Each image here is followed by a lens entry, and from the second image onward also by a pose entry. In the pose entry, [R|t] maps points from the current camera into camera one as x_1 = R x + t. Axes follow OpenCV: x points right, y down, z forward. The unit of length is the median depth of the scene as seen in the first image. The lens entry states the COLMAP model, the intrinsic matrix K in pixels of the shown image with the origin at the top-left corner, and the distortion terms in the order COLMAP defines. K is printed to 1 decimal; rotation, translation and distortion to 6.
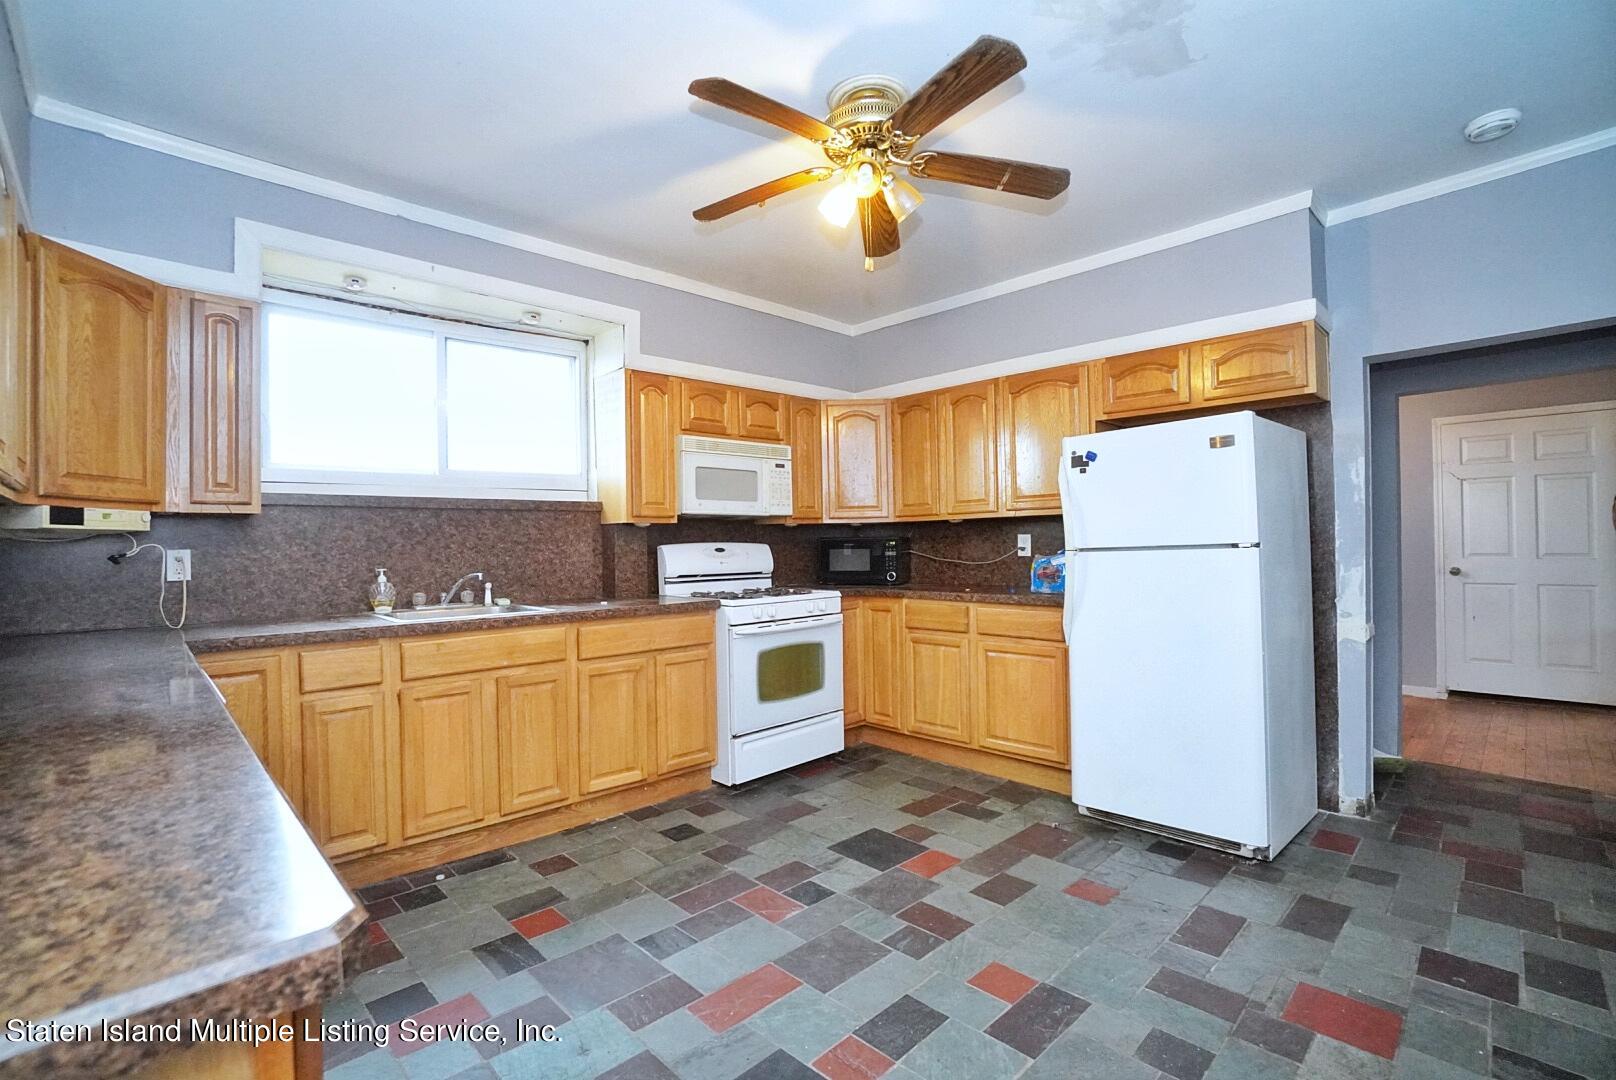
lens RADIAL K [[726.4, 0, 808.0], [0, 726.4, 540.0], [0, 0, 1]] dist [-0.066443, 0.023124]
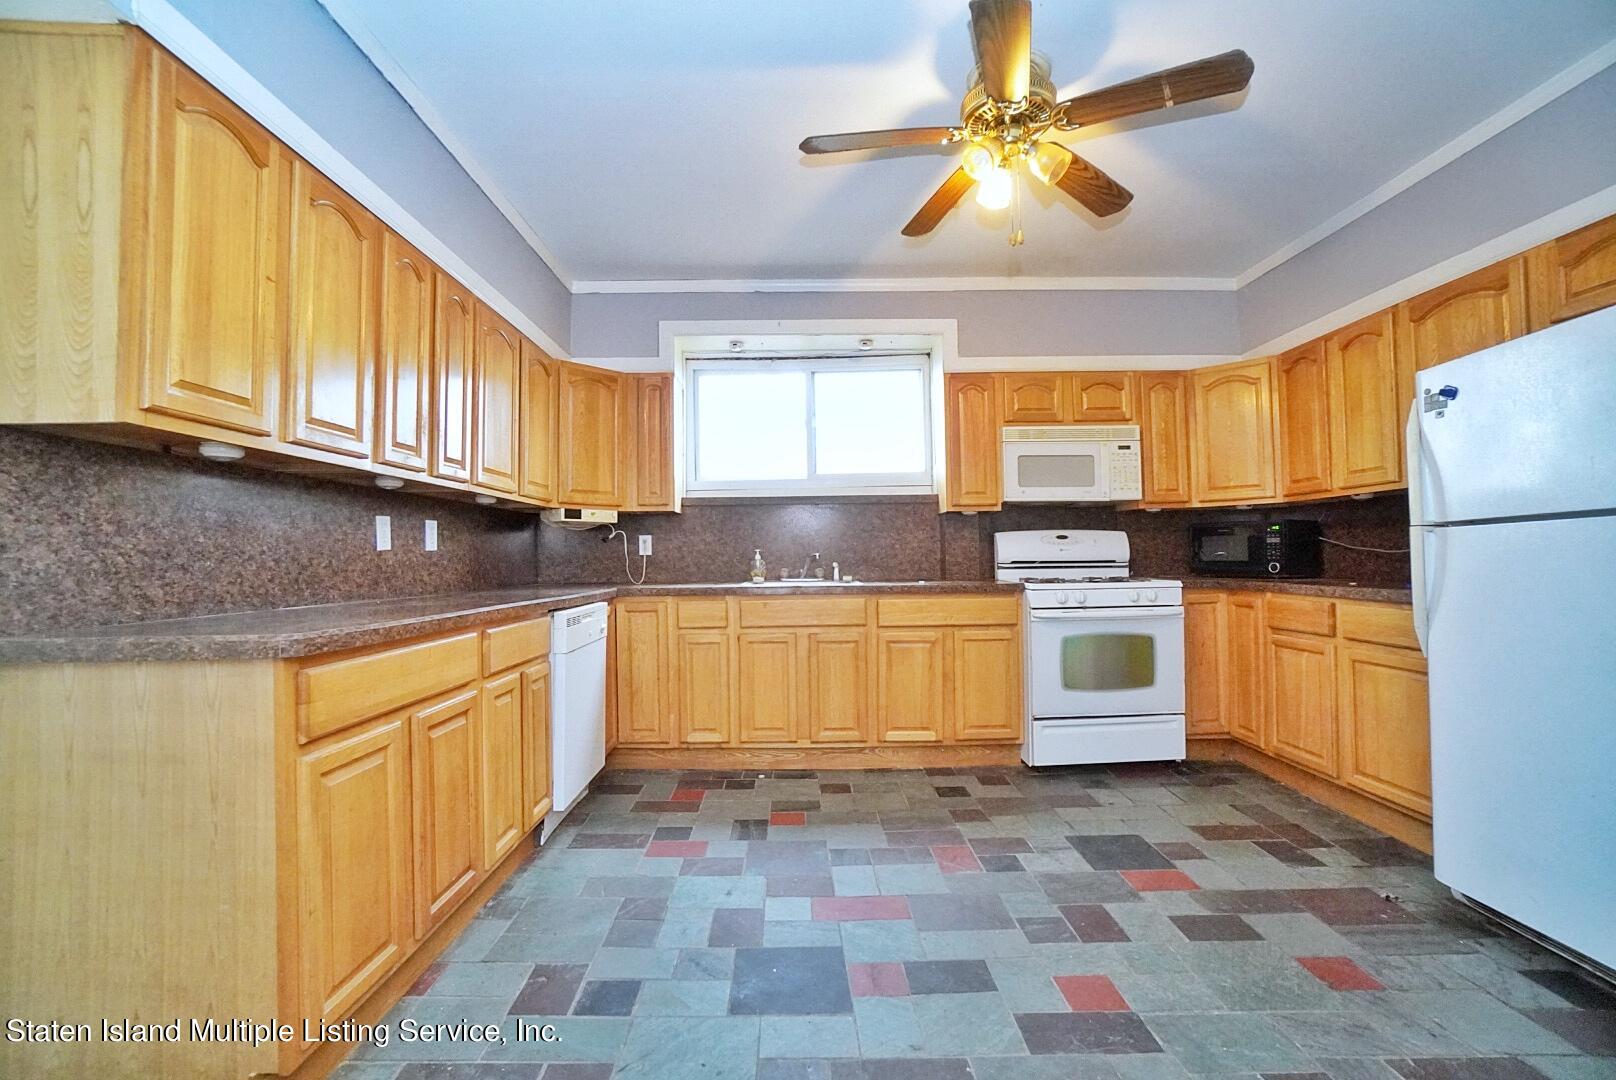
lens RADIAL K [[713.4, 0, 797.6], [0, 713.4, 539.6], [0, 0, 1]] dist [-0.066076, 0.022292]
pose [[0.718413, -0.009067, -0.695557, 0.363847], [0.004452, 0.999955, -0.008436, 0.029199], [0.695602, 0.002964, 0.718421, 0.058968]]
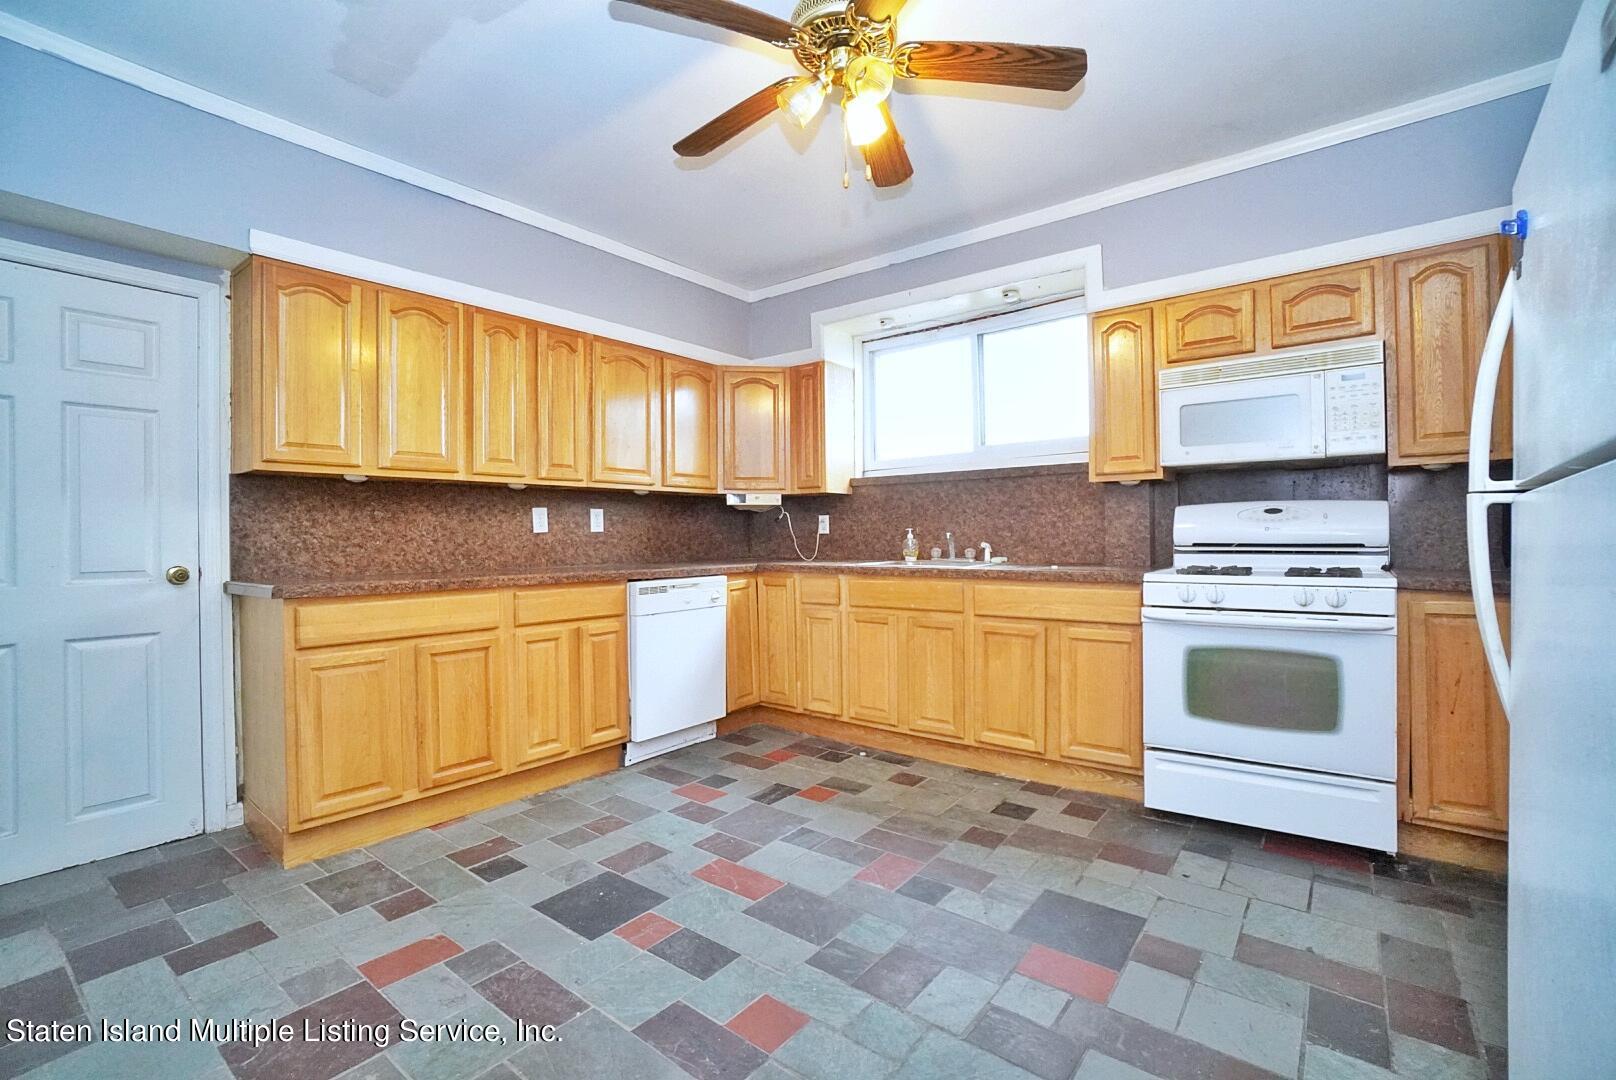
lens RADIAL K [[713.4, 0, 797.6], [0, 713.4, 539.6], [0, 0, 1]] dist [-0.066076, 0.022292]
pose [[0.126524, 0.021117, -0.991739, 0.624458], [0.014528, 0.999627, 0.023138, 0.023989], [0.991857, -0.017336, 0.126170, 0.548095]]
